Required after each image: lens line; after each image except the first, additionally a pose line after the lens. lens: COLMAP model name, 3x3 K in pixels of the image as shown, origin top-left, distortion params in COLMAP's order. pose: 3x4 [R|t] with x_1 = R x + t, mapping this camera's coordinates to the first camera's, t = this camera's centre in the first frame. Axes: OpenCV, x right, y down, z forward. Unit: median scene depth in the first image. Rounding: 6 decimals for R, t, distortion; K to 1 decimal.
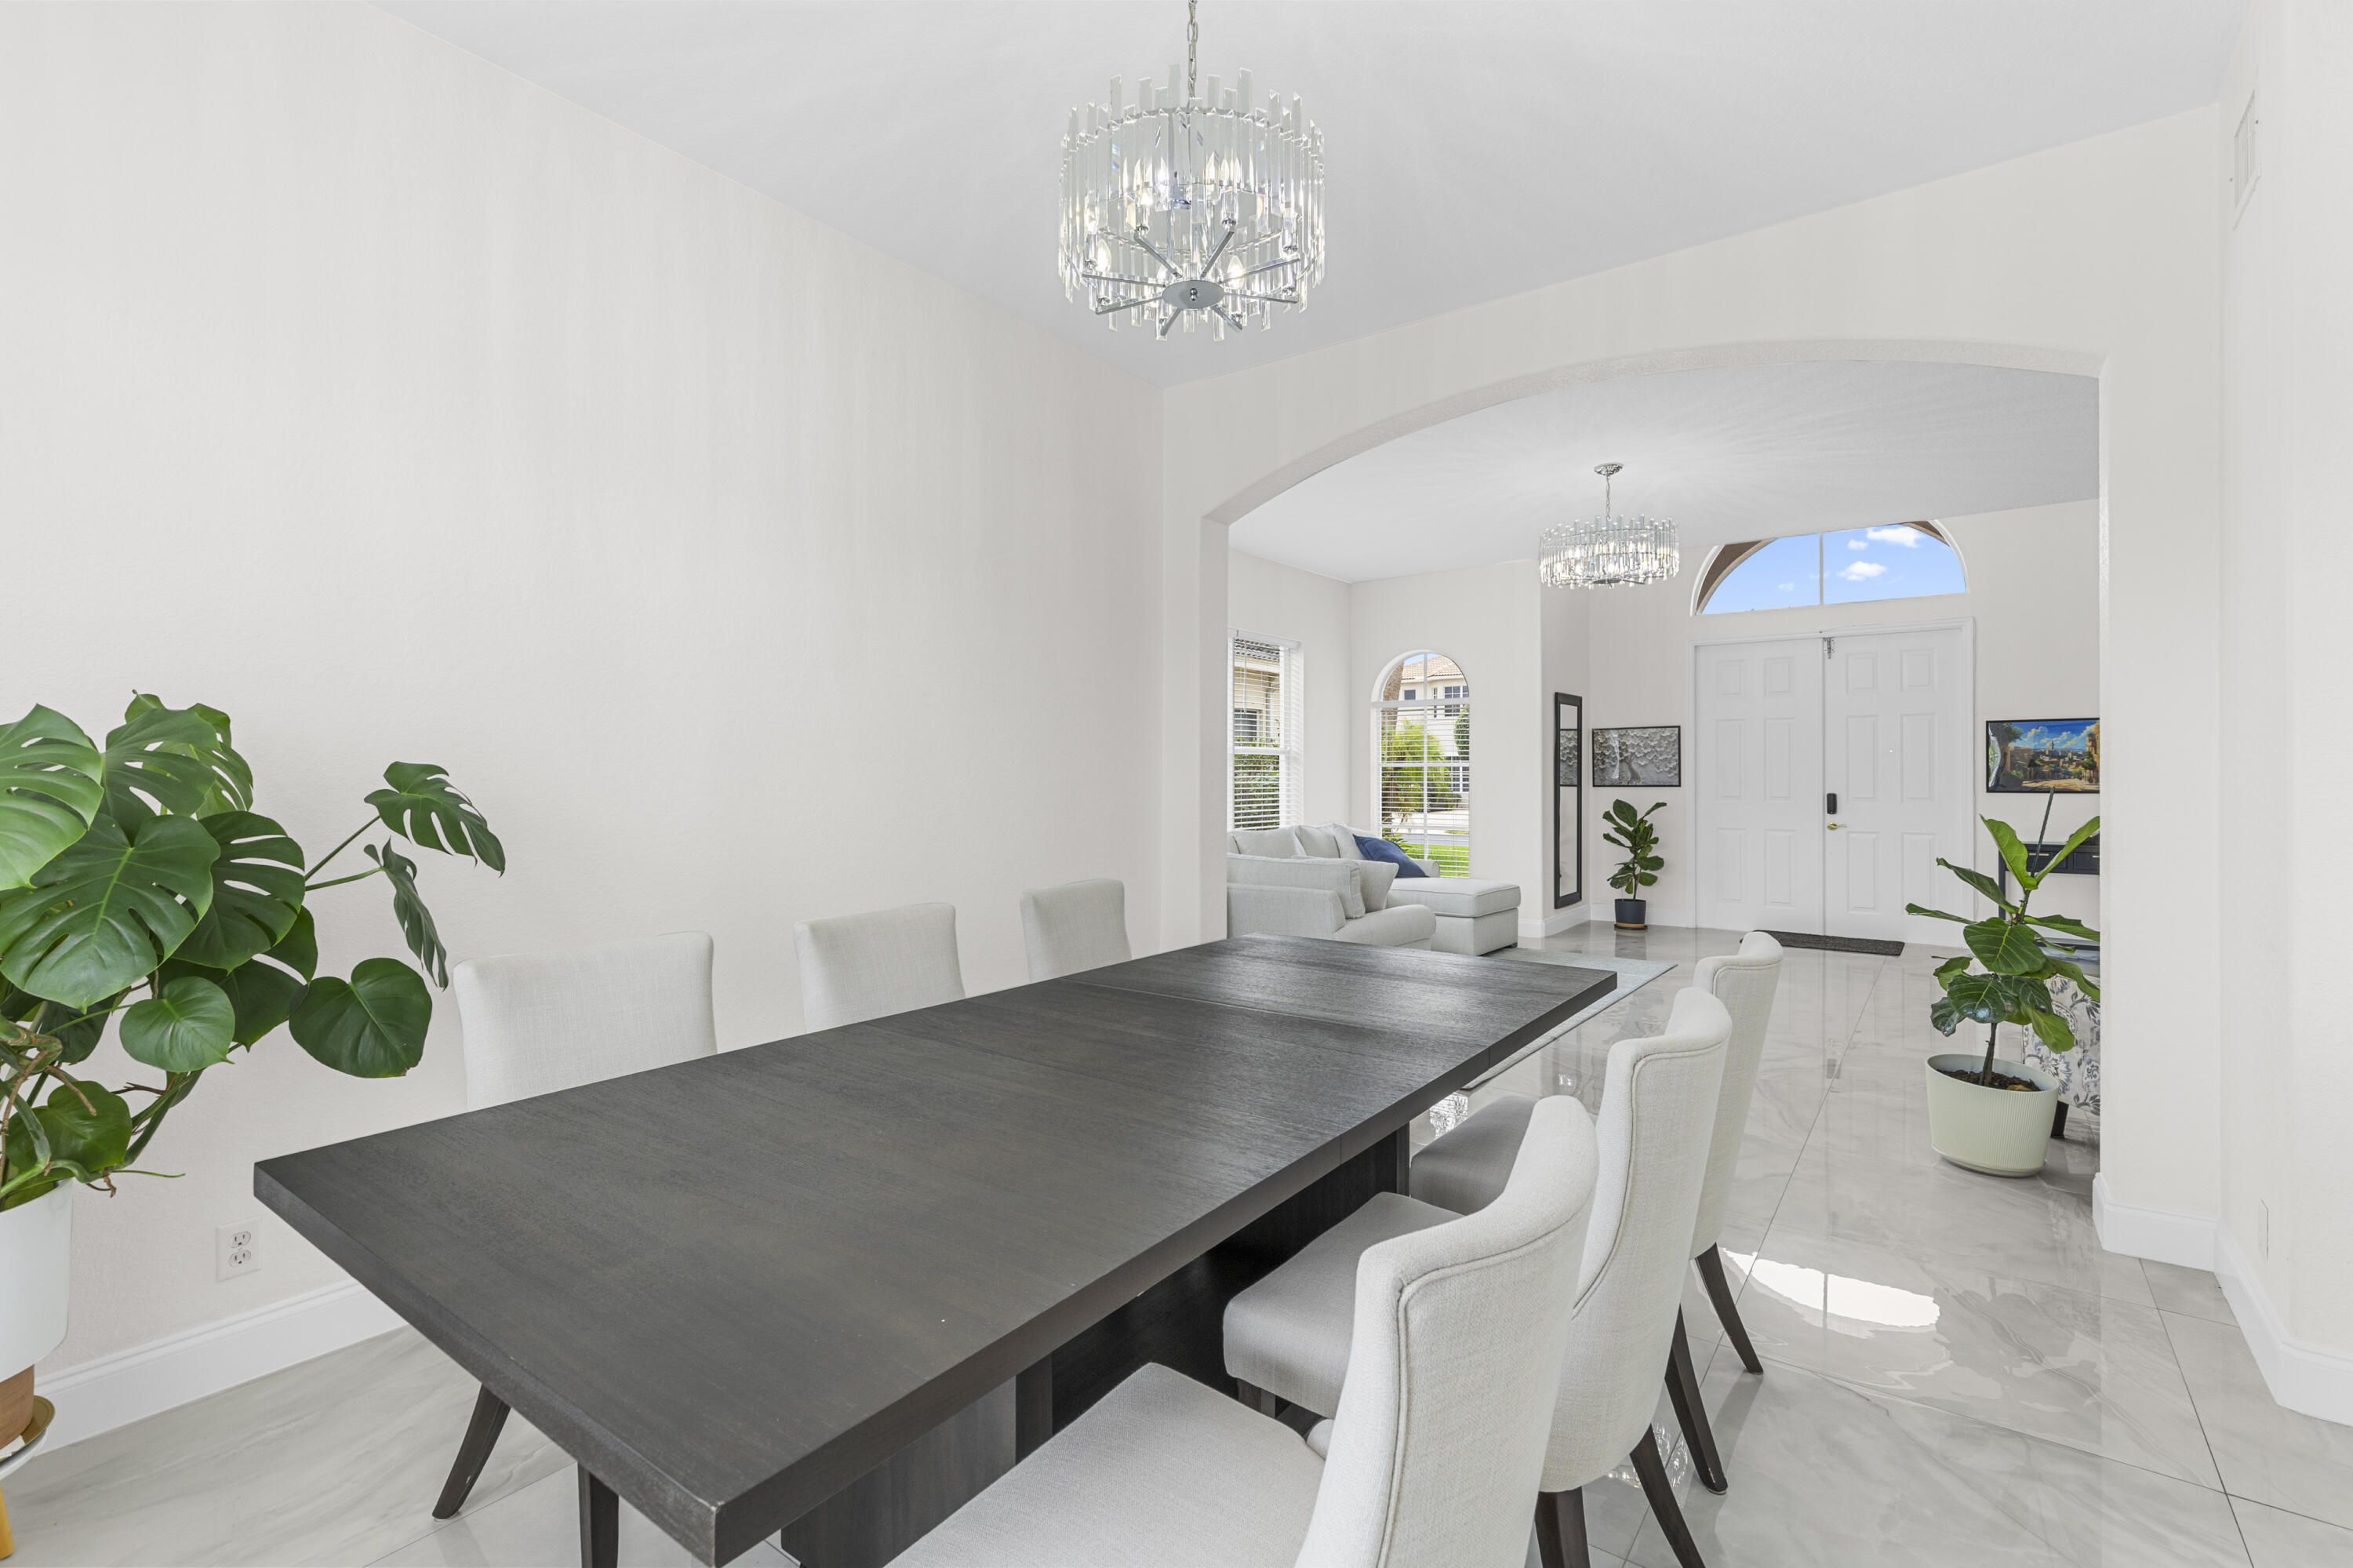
lens RADIAL K [[1050.9, 0, 1180.9], [0, 1050.9, 792.3], [0, 0, 1]] dist [0.002479, 0.000479]
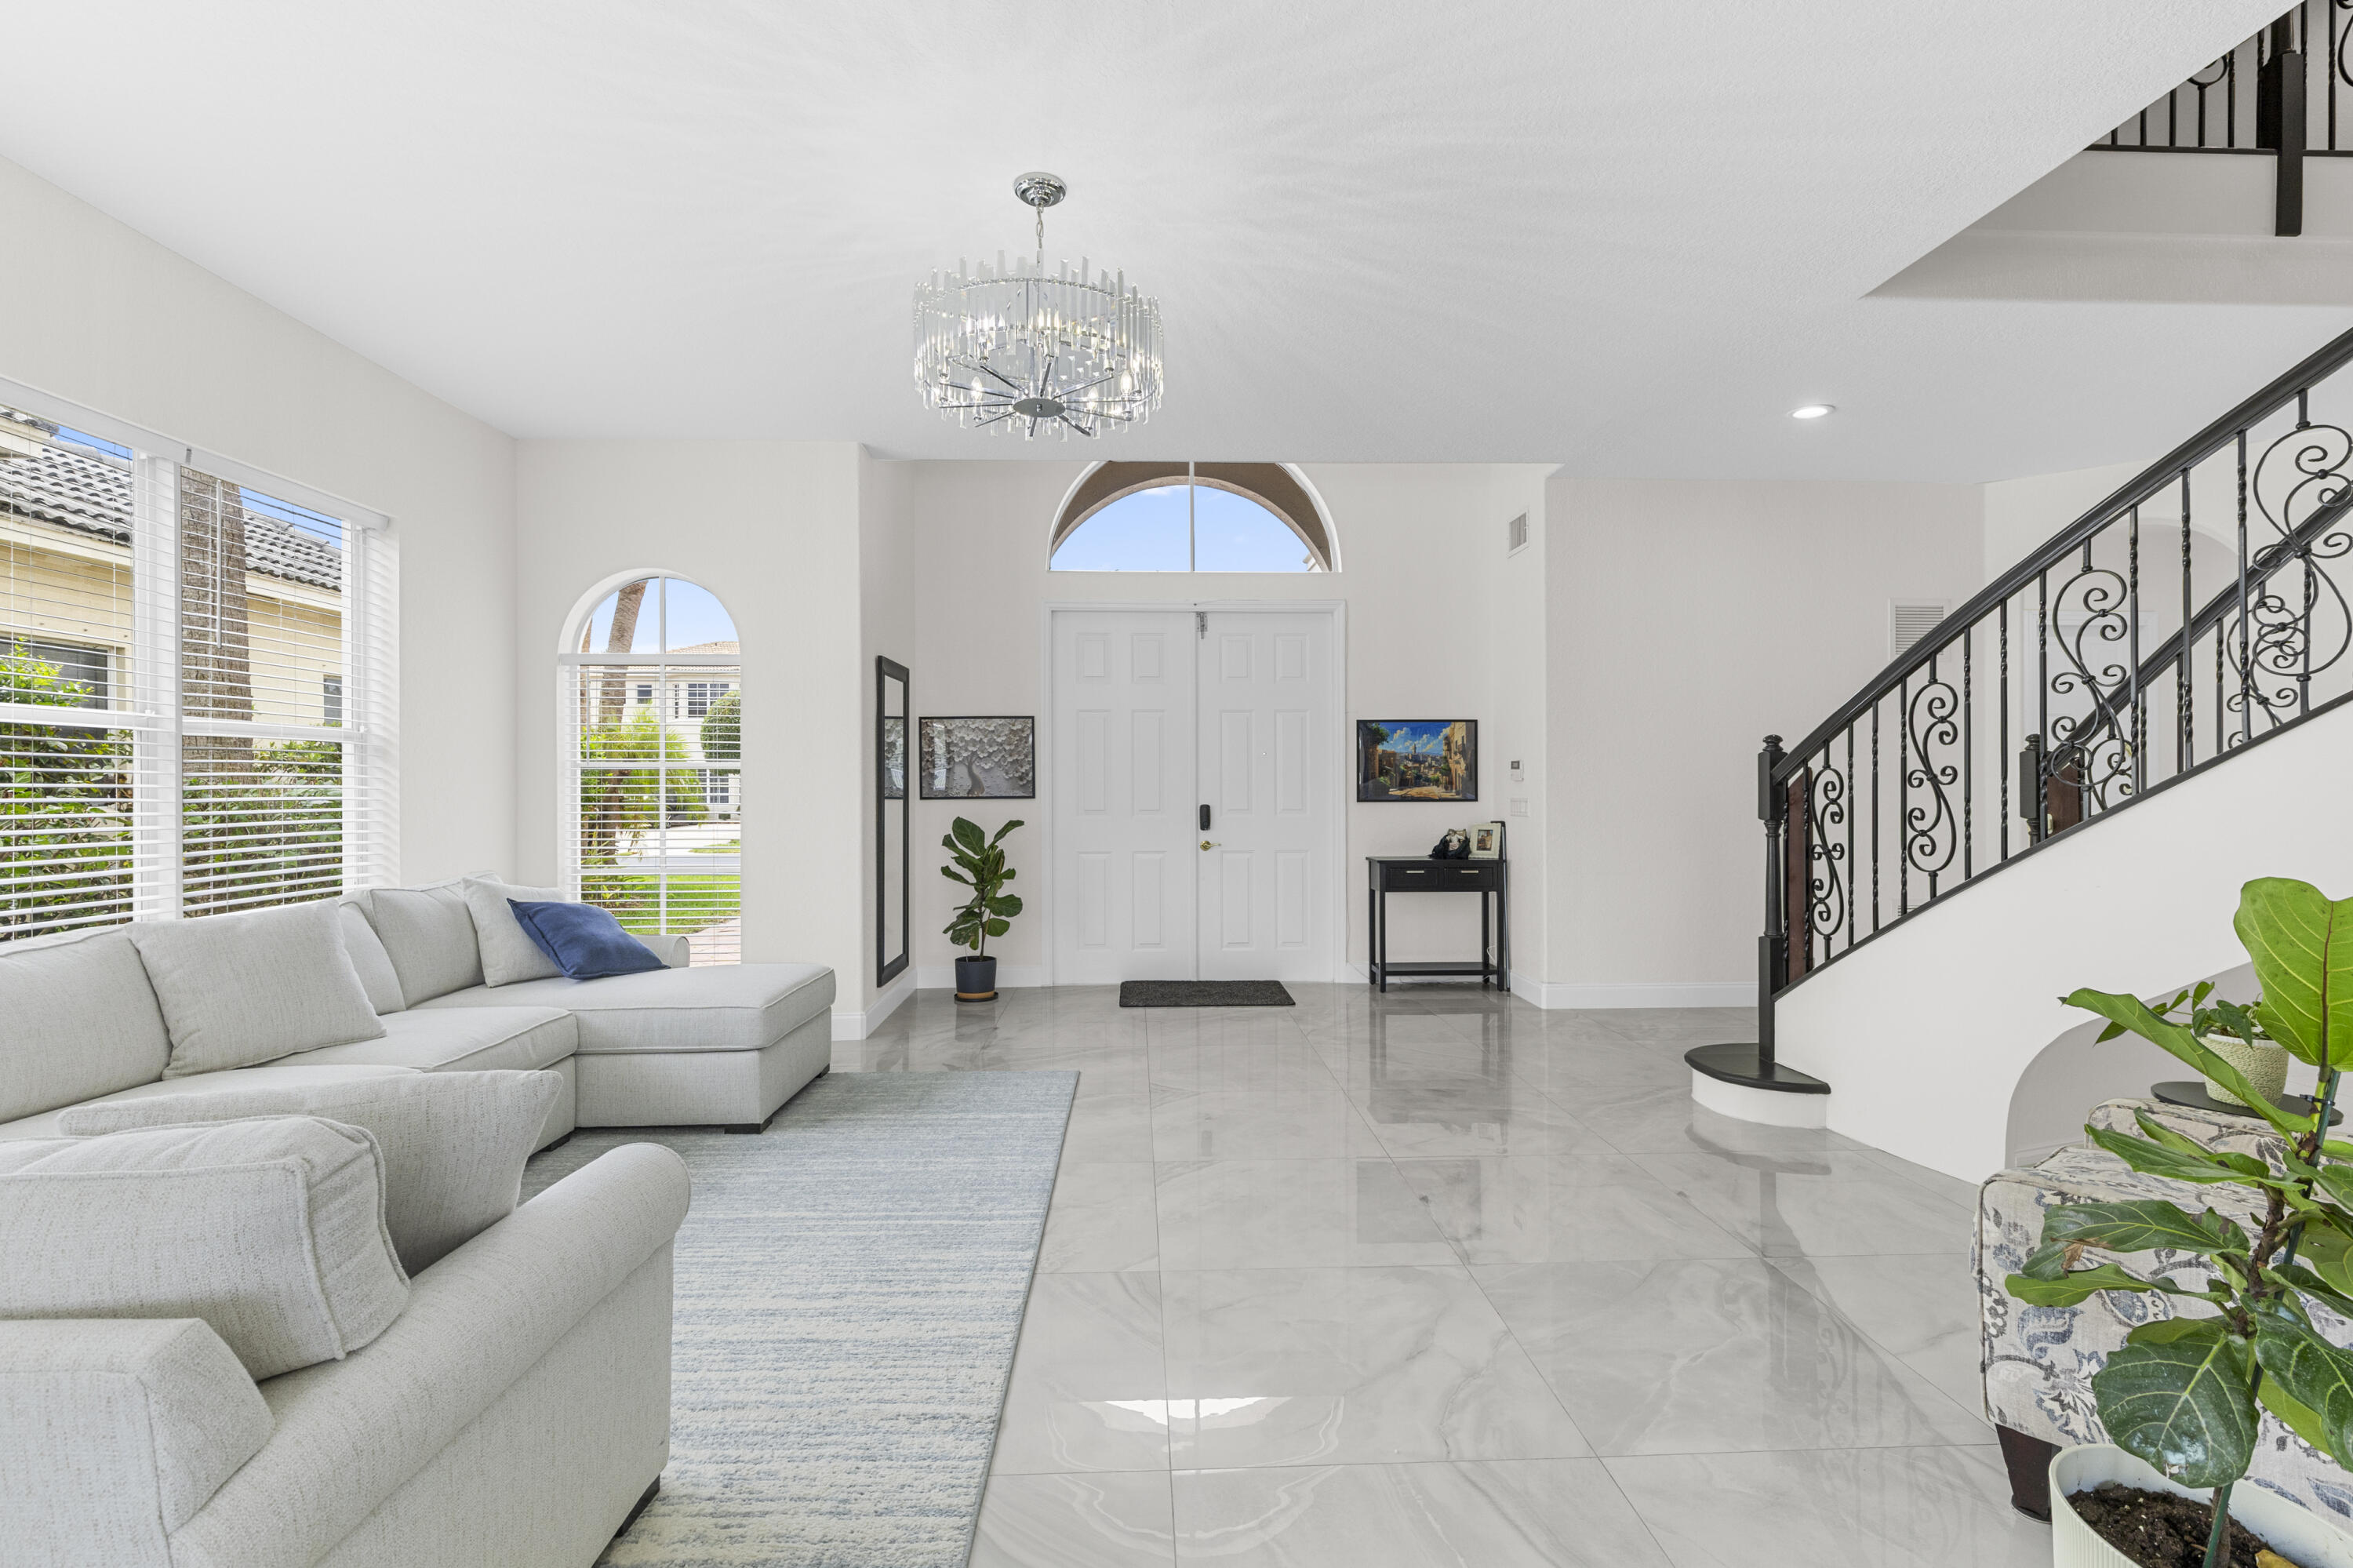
lens RADIAL K [[1050.9, 0, 1177.7], [0, 1050.9, 774.4], [0, 0, 1]] dist [0.002479, 0.000479]
pose [[0.775832, 0.003759, 0.630928, 0.085243], [0.012507, 0.999694, -0.021336, -0.005109], [-0.630815, 0.024444, 0.775548, 0.363073]]
